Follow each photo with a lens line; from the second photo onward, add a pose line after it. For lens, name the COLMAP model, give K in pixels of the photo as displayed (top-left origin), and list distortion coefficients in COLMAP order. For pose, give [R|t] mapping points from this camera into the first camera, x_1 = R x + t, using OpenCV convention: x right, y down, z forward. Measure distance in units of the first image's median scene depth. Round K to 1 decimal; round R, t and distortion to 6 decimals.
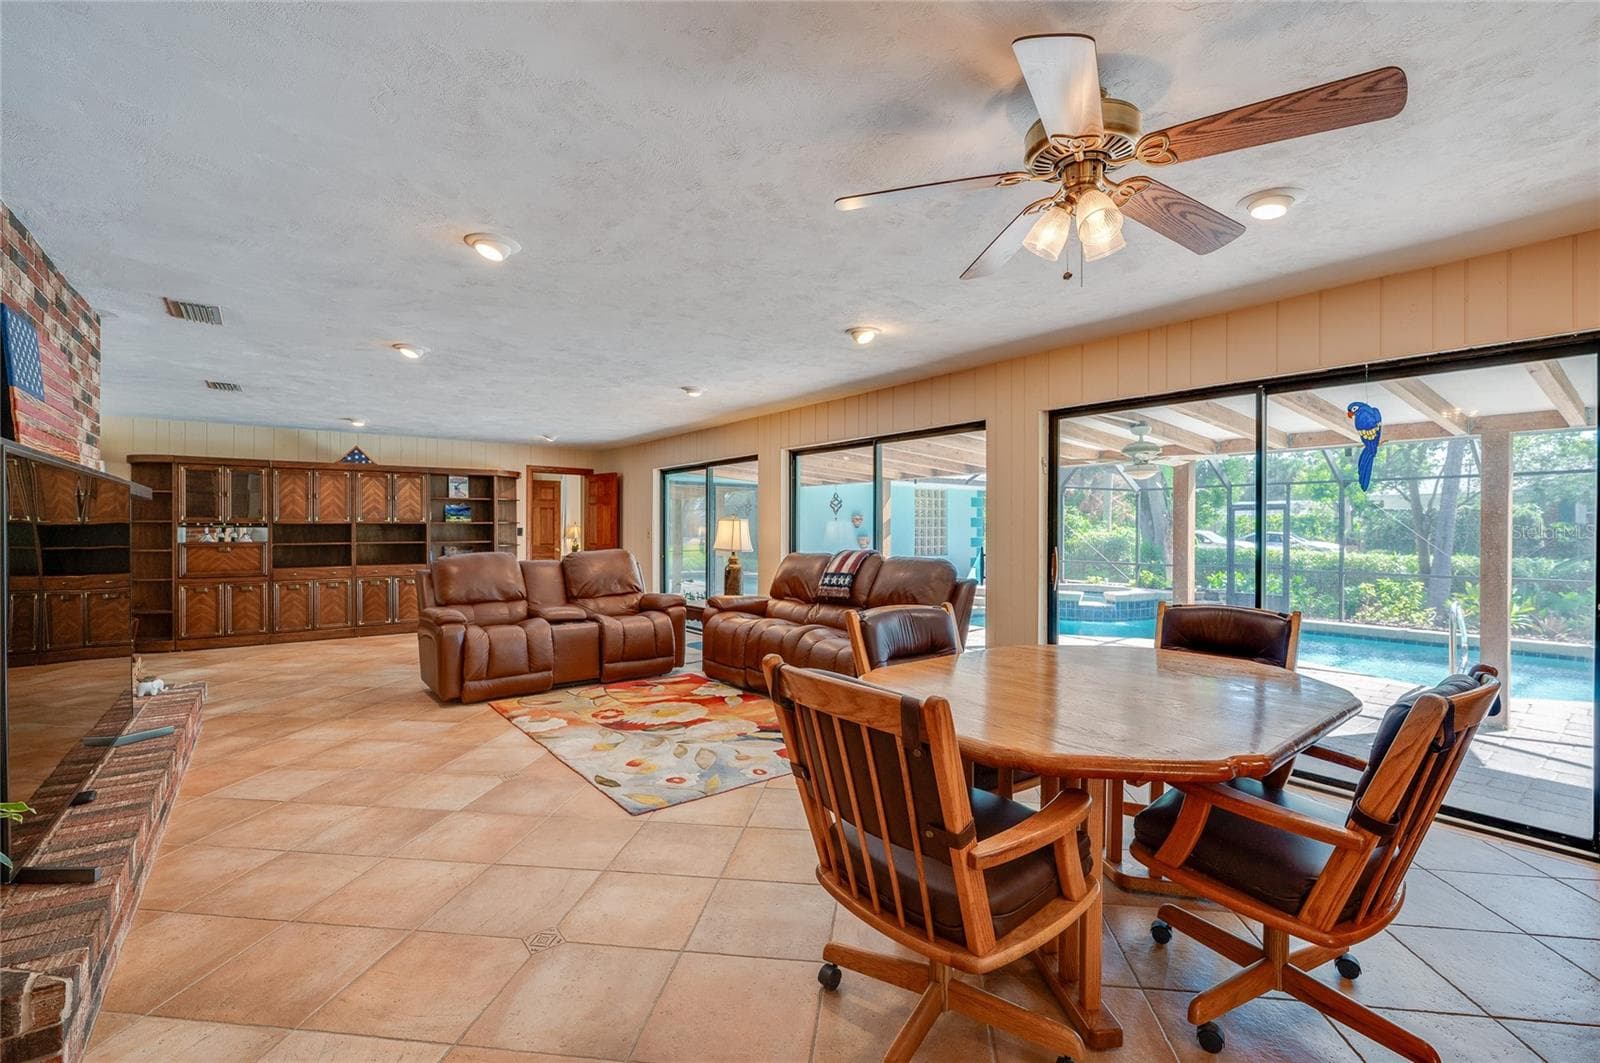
lens RADIAL K [[675.6, 0, 821.8], [0, 675.6, 527.5], [0, 0, 1]] dist [0.000574, 0.000480]
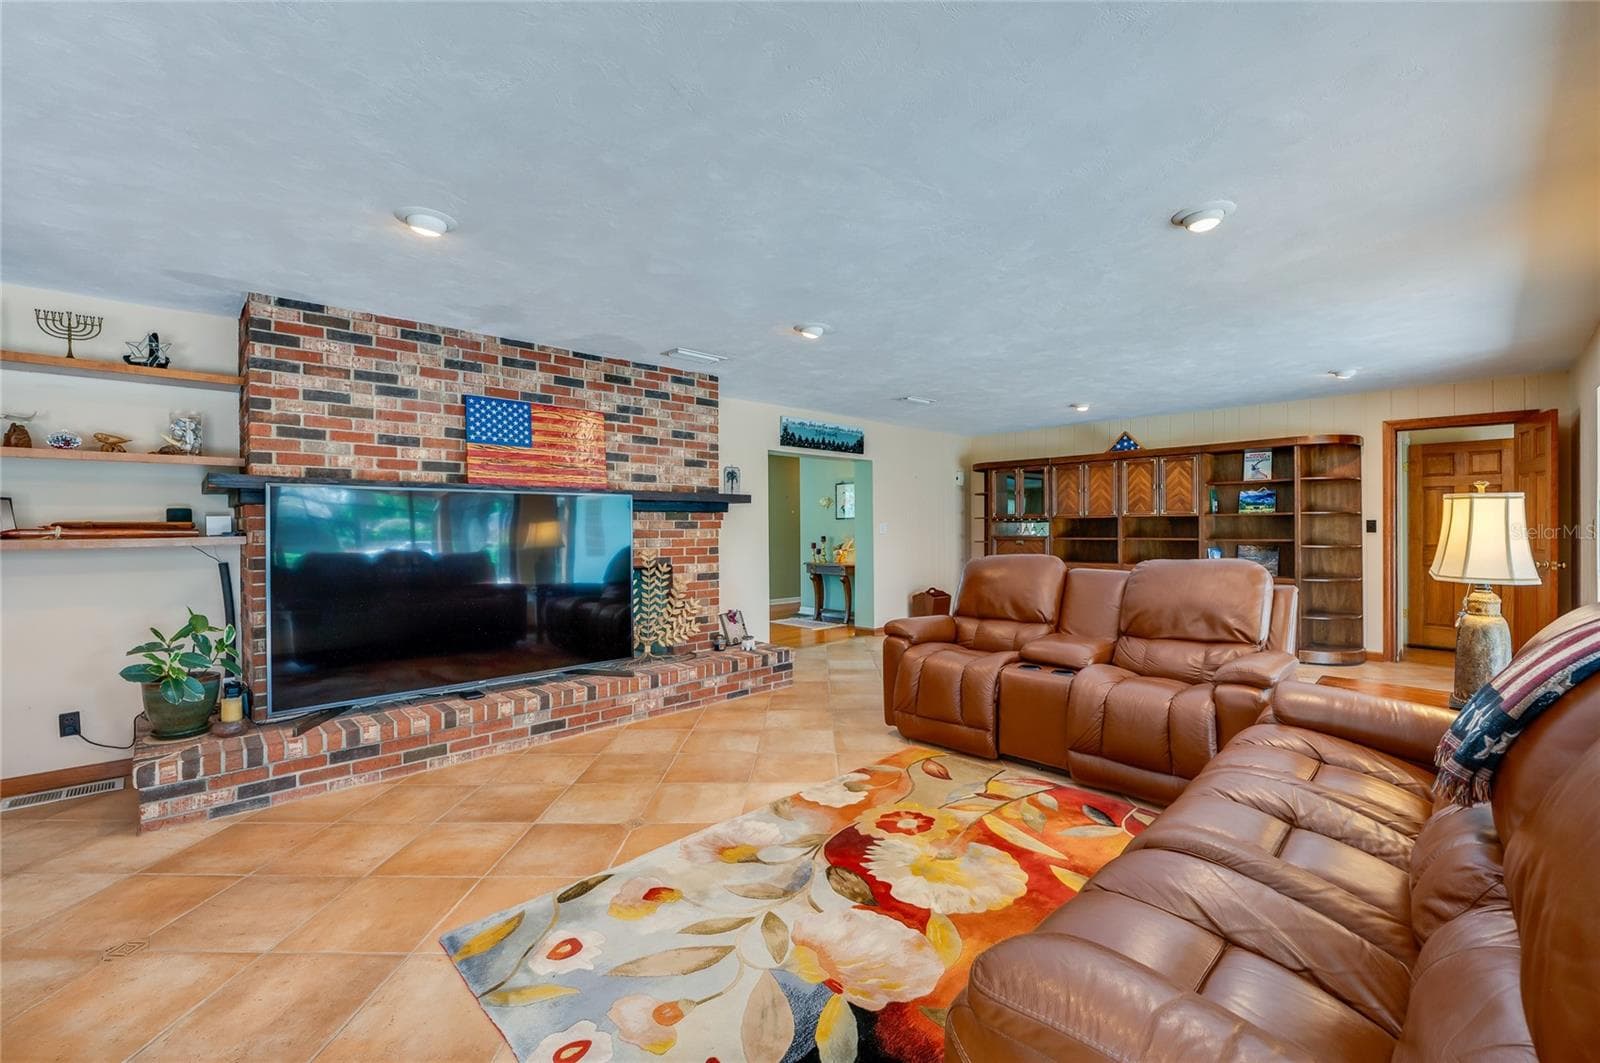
lens RADIAL K [[675.6, 0, 821.8], [0, 675.6, 527.5], [0, 0, 1]] dist [0.000574, 0.000480]
pose [[0.099690, 0.002546, -0.995015, 0.181193], [0.007404, 0.999967, 0.003301, 0.001831], [0.994991, -0.007696, 0.099668, 0.535551]]
